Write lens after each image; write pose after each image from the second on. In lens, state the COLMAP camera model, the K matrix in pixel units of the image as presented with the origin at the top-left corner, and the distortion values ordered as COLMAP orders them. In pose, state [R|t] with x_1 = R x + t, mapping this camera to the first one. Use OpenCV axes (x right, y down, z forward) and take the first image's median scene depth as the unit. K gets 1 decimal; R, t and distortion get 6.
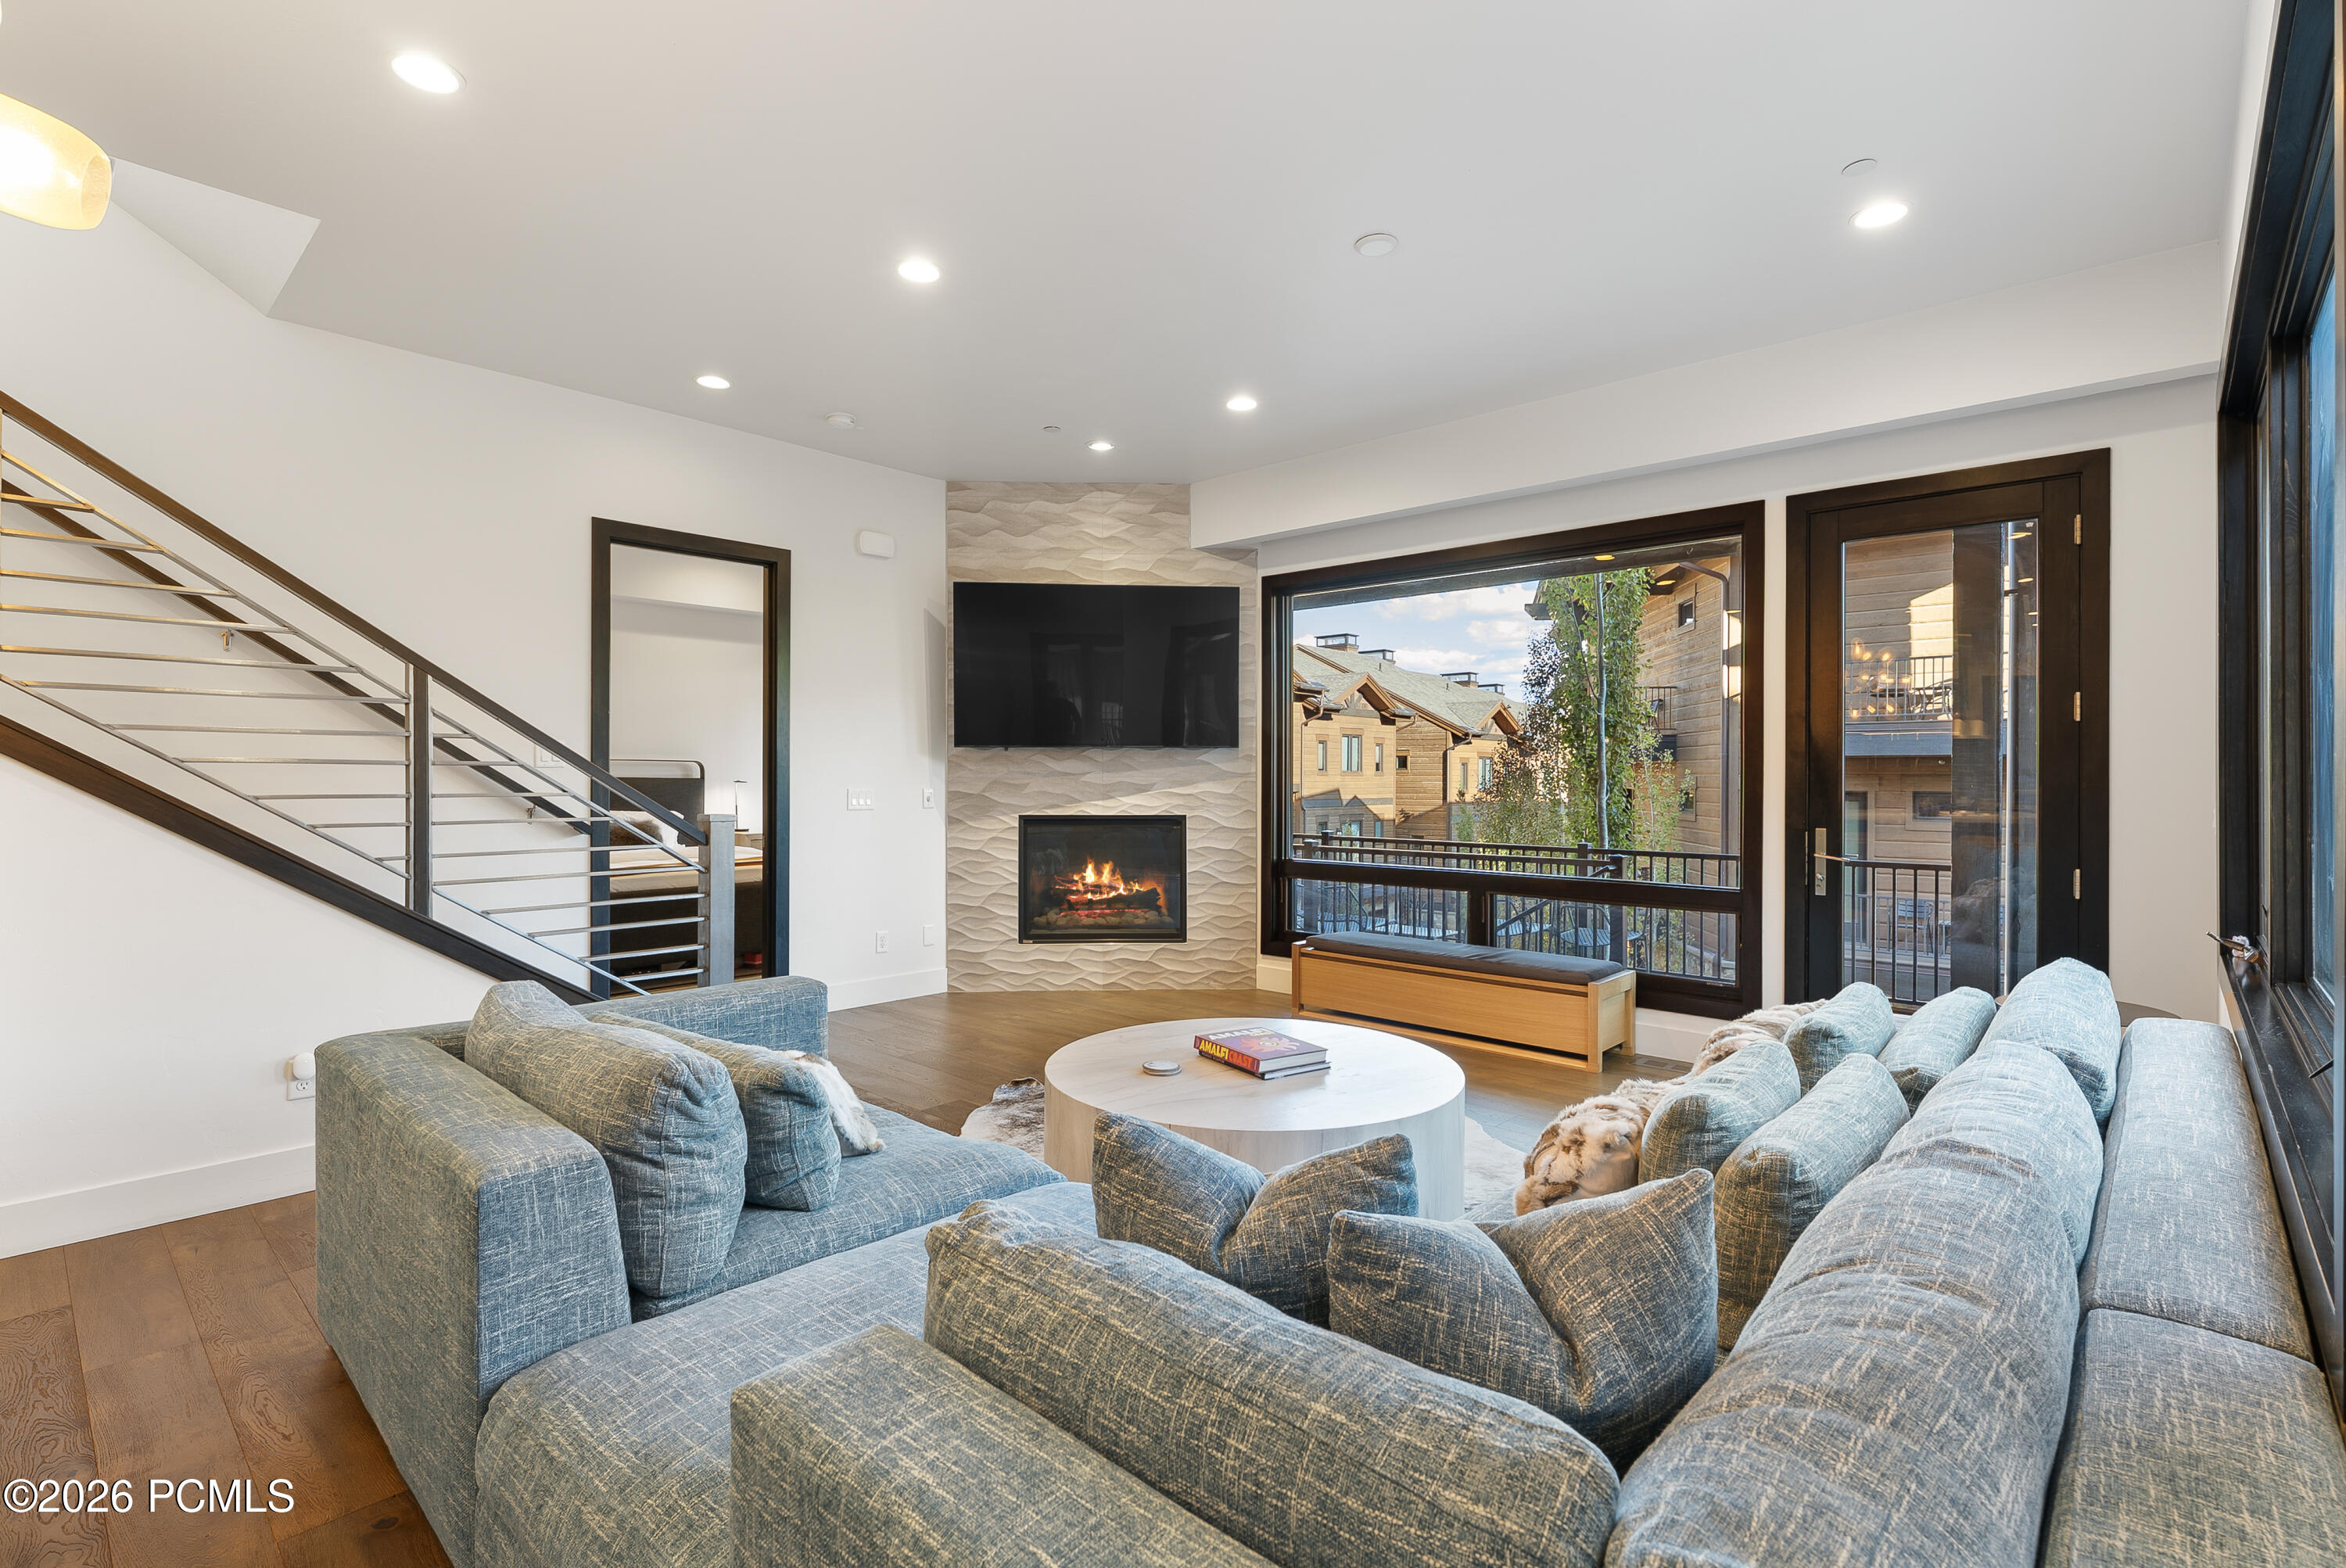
lens RADIAL K [[1071.6, 0, 1172.4], [0, 1071.6, 775.2], [0, 0, 1]] dist [0.000194, 0.000163]
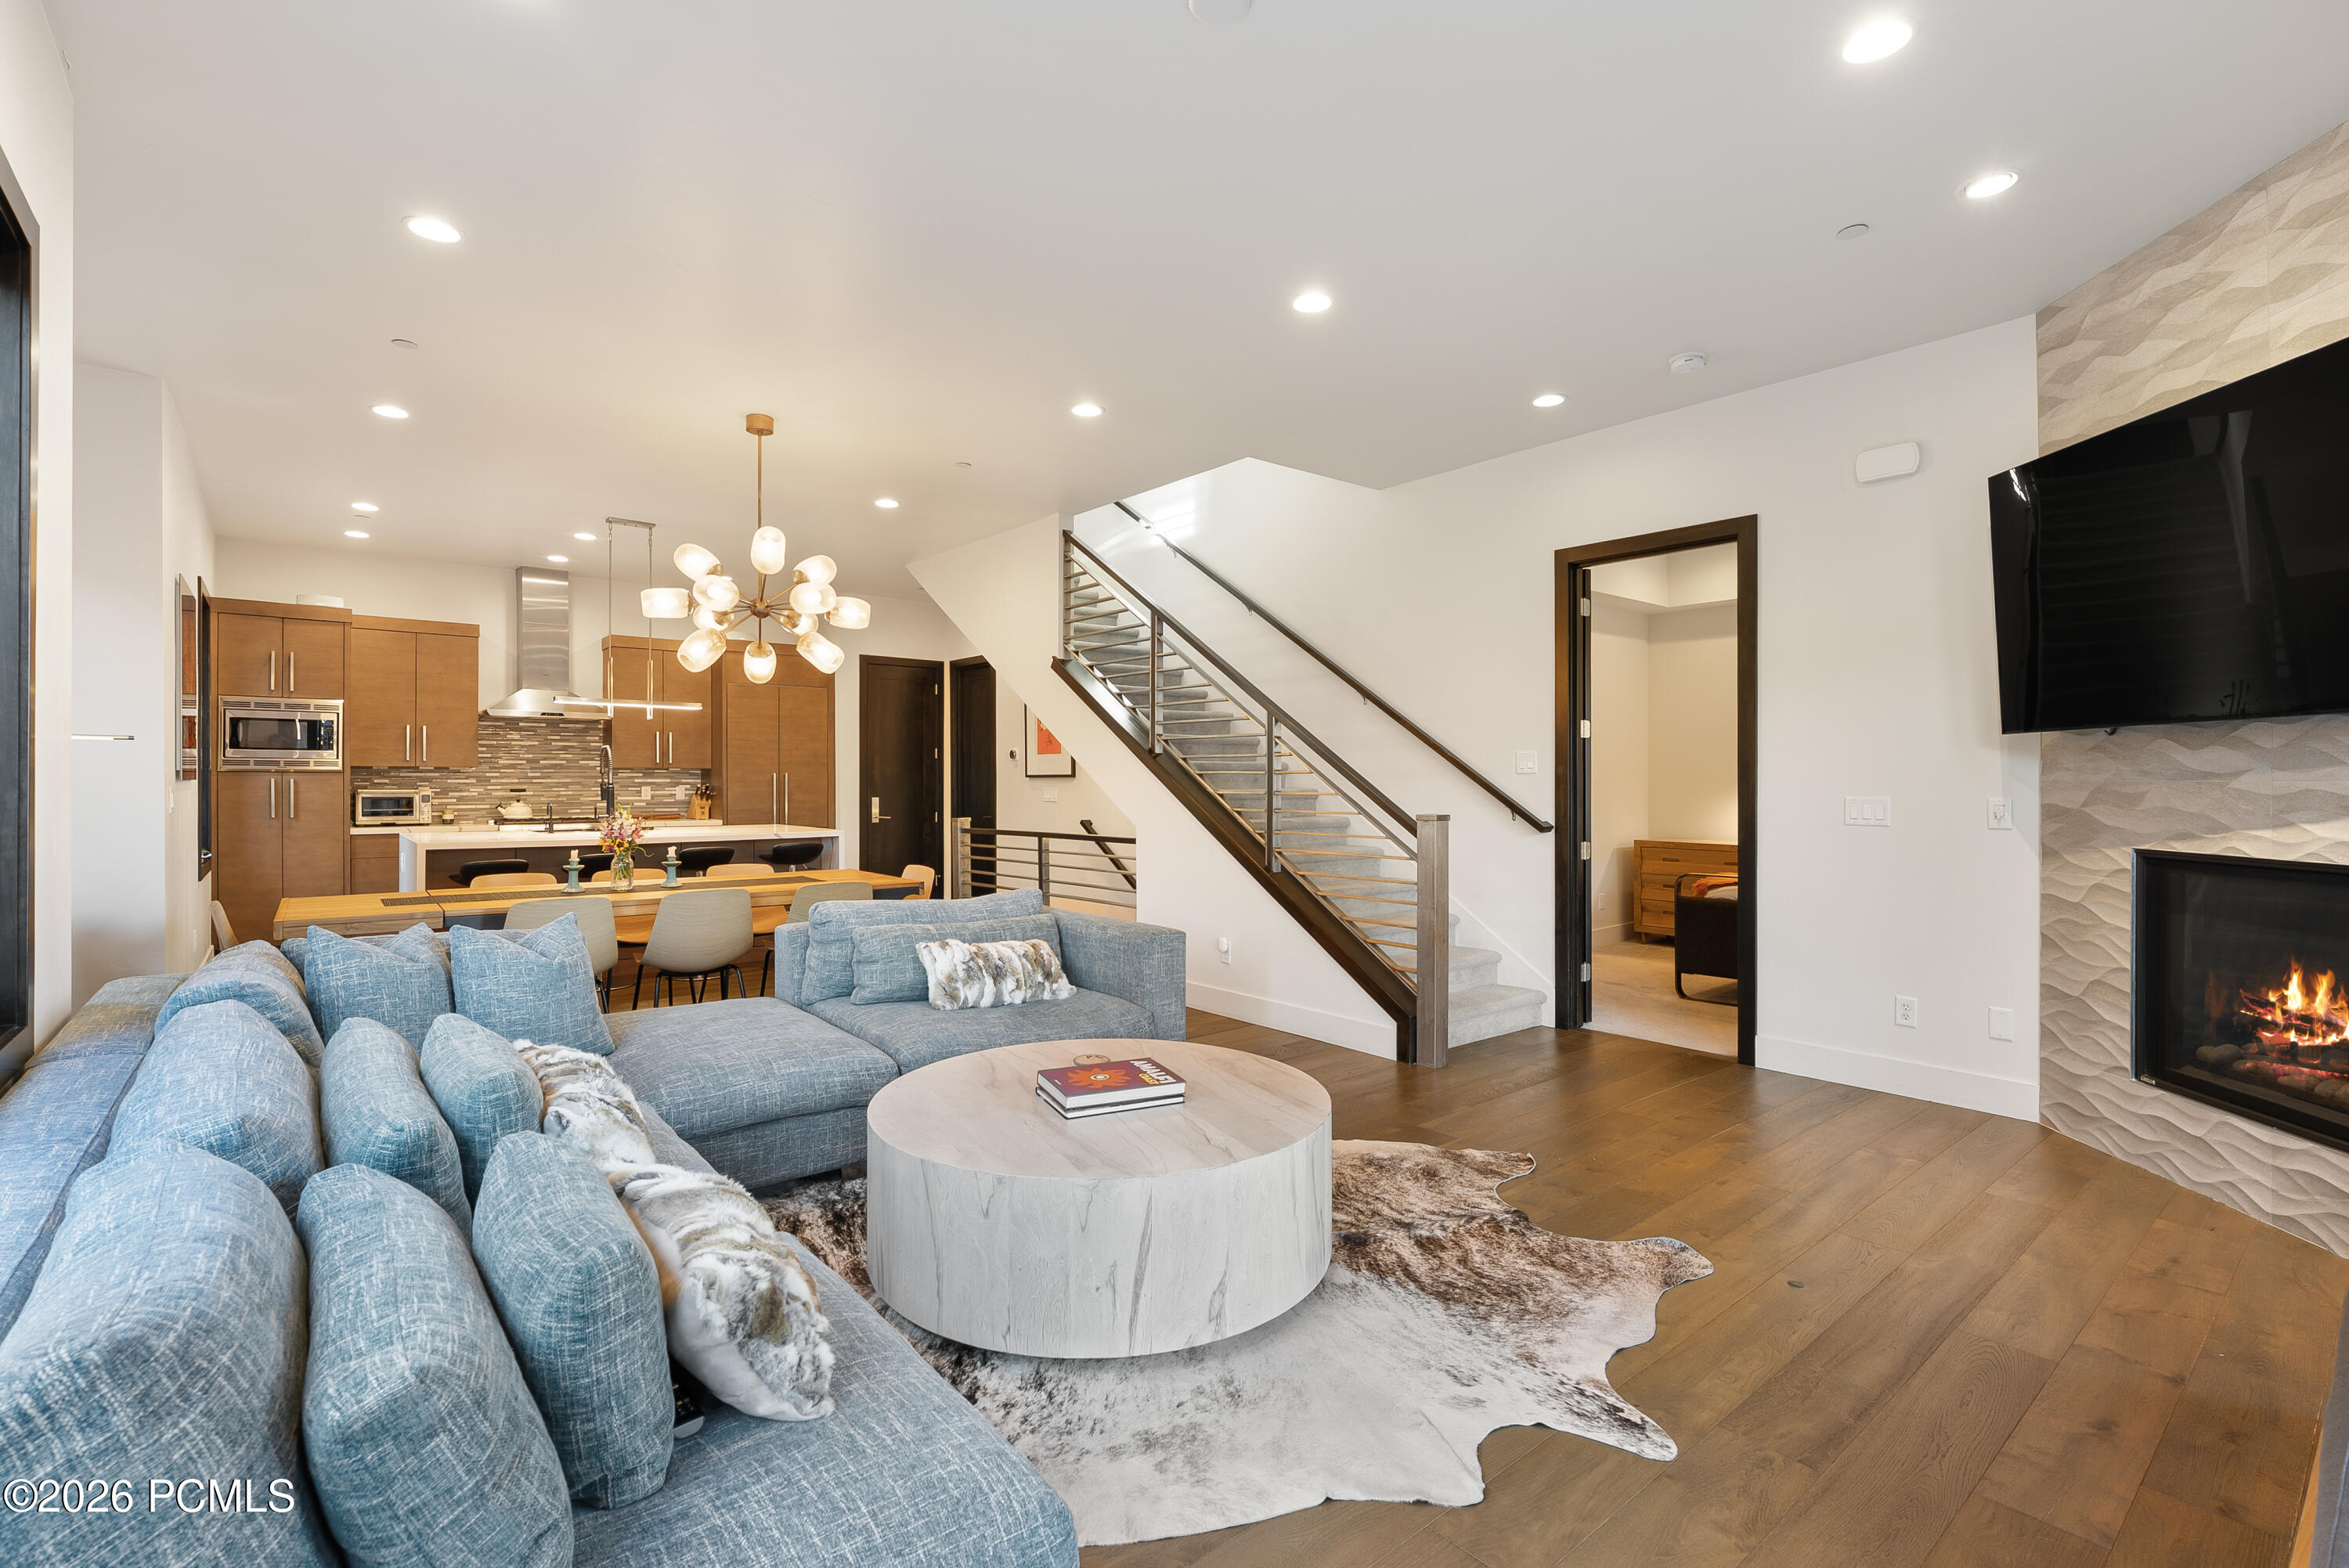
lens RADIAL K [[1072.8, 0, 1170.0], [0, 1072.8, 786.4], [0, 0, 1]] dist [0.000194, 0.000163]
pose [[-0.132310, 0.000088, -0.991208, 0.481548], [0.003598, 0.999993, -0.000391, 0.002859], [0.991202, -0.003618, -0.132309, 0.579171]]
